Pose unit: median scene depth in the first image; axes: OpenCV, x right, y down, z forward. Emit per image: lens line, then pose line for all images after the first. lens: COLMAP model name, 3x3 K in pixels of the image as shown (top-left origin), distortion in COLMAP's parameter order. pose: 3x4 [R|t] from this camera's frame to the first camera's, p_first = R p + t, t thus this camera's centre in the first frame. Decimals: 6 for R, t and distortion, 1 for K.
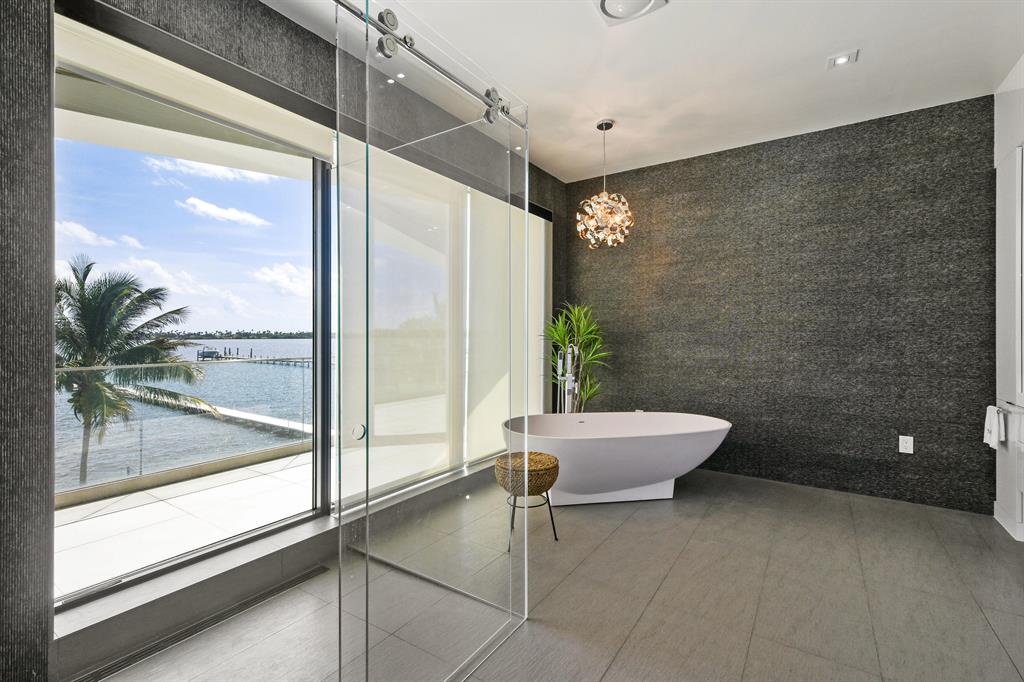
lens RADIAL K [[454.6, 0, 505.7], [0, 454.6, 338.2], [0, 0, 1]] dist [0.003181, 0.000308]
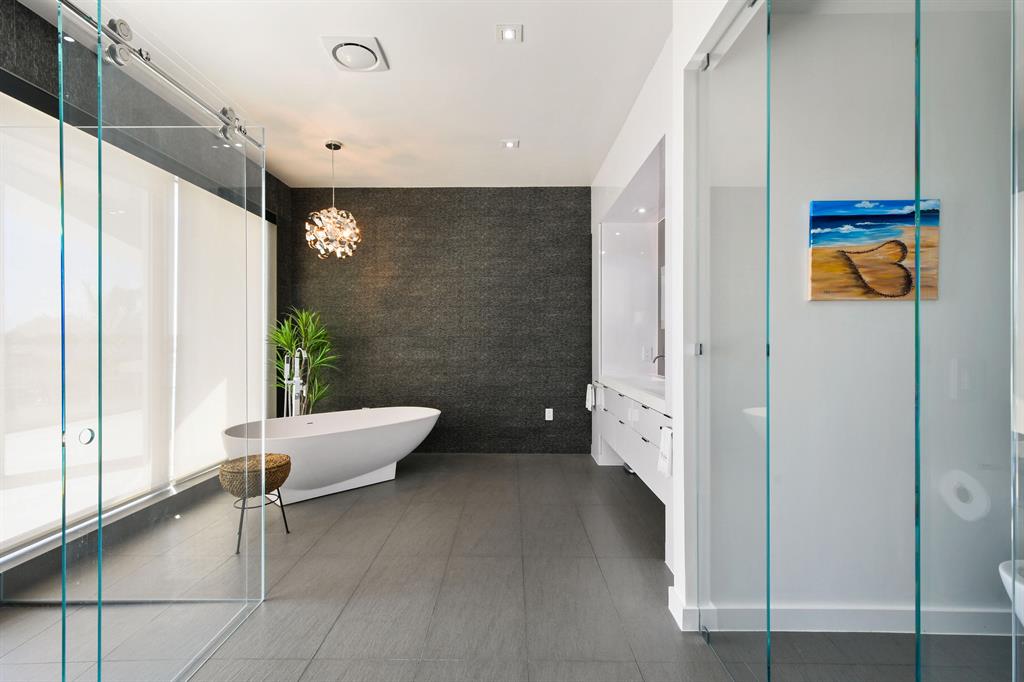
lens RADIAL K [[454.6, 0, 505.7], [0, 454.6, 338.2], [0, 0, 1]] dist [0.003181, 0.000308]
pose [[0.831674, 0.001742, 0.555262, -0.042504], [0.004016, 0.999950, -0.009153, 0.001795], [-0.555250, 0.009842, 0.831625, -0.125045]]
